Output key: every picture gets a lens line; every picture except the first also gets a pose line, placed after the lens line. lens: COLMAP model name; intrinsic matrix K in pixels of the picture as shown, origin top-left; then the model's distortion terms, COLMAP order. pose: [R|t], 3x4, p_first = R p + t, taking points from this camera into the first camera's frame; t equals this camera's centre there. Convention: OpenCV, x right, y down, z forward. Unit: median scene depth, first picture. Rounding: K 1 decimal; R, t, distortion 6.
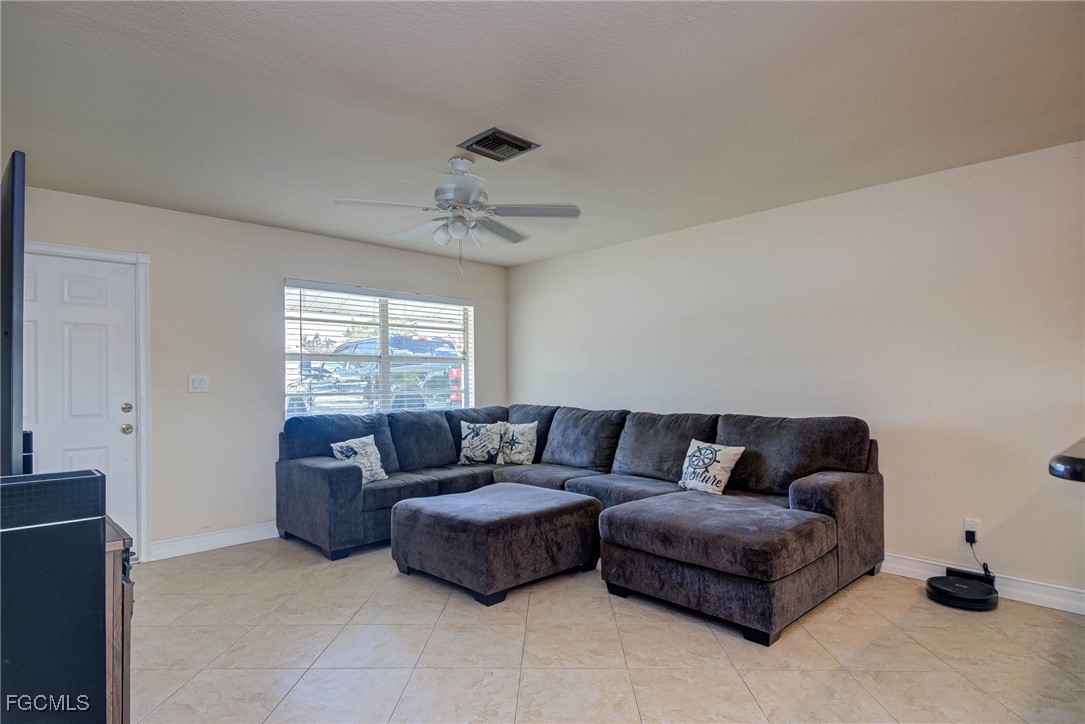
lens RADIAL K [[609.0, 0, 544.0], [0, 609.0, 367.9], [0, 0, 1]] dist [0.018018, -0.020330]
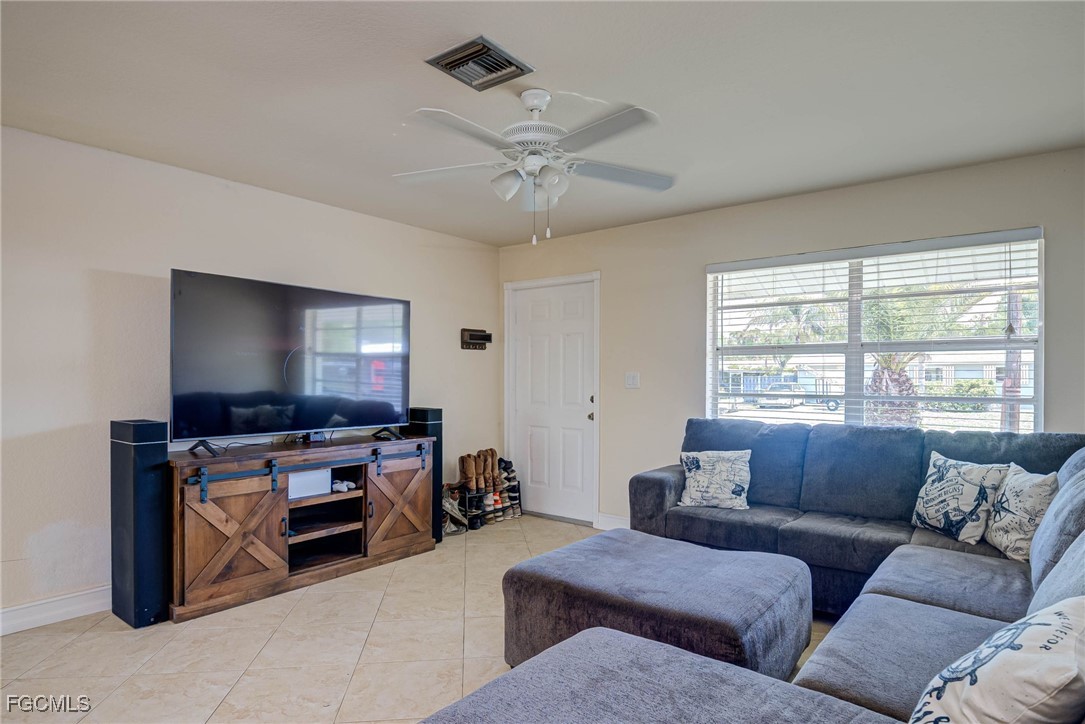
lens RADIAL K [[609.0, 0, 533.5], [0, 609.0, 372.5], [0, 0, 1]] dist [0.018018, -0.020330]
pose [[0.110633, -0.002150, -0.993859, 0.401161], [0.015173, 0.999885, -0.000474, 0.008279], [0.993746, -0.015027, 0.110653, 0.578989]]
